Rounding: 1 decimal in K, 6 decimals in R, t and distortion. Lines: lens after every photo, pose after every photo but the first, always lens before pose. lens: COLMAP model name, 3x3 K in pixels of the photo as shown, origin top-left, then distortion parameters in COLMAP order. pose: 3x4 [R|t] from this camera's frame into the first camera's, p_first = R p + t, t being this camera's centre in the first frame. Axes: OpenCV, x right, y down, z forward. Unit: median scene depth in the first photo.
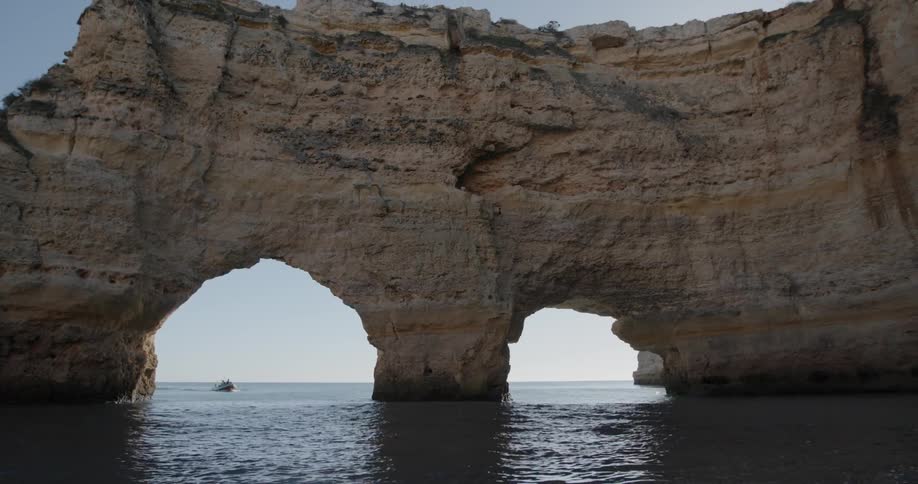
lens RADIAL K [[582.8, 0, 459.0], [0, 582.8, 242.0], [0, 0, 1]] dist [-0.067711, 0.046313]
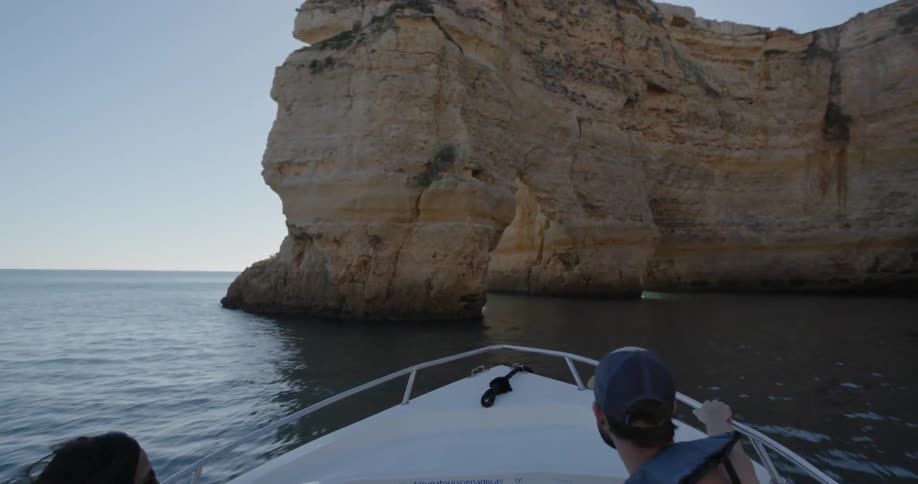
lens RADIAL K [[582.8, 0, 459.0], [0, 582.8, 242.0], [0, 0, 1]] dist [-0.067711, 0.046313]
pose [[0.858500, 0.042840, 0.511021, -0.860716], [-0.136540, 0.979628, 0.147259, 0.006564], [-0.494302, -0.196197, 0.846860, 0.088490]]
